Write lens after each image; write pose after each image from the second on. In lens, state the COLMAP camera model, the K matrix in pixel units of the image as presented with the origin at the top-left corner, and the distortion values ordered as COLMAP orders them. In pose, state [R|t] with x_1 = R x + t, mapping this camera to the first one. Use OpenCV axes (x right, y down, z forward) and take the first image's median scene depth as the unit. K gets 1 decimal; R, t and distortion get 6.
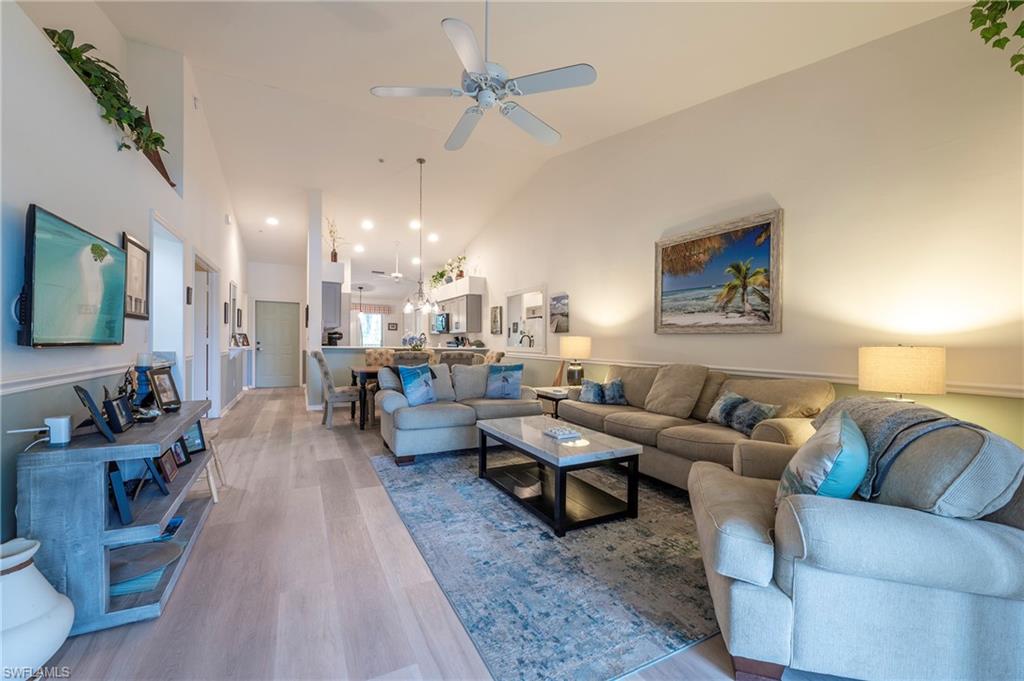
lens RADIAL K [[408.5, 0, 483.3], [0, 408.5, 341.2], [0, 0, 1]] dist [-0.001762, -0.001221]
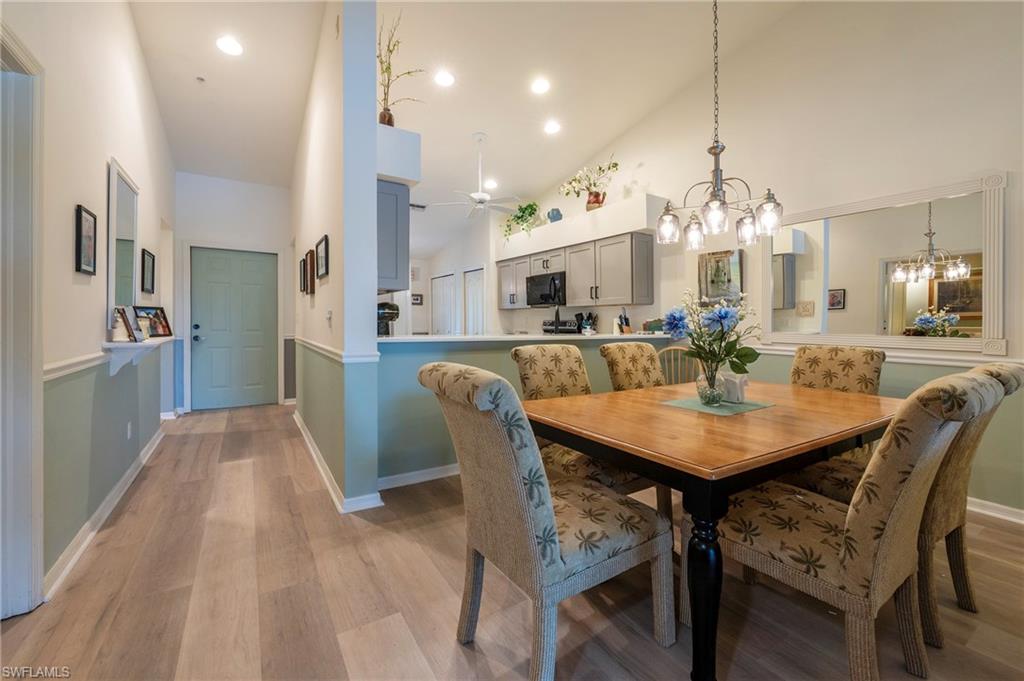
lens RADIAL K [[408.5, 0, 503.1], [0, 408.5, 326.5], [0, 0, 1]] dist [-0.001762, -0.001221]
pose [[0.990306, -0.007960, 0.138676, -0.261759], [0.005476, 0.999818, 0.018282, -0.003524], [-0.138796, -0.017345, 0.990169, 0.478581]]
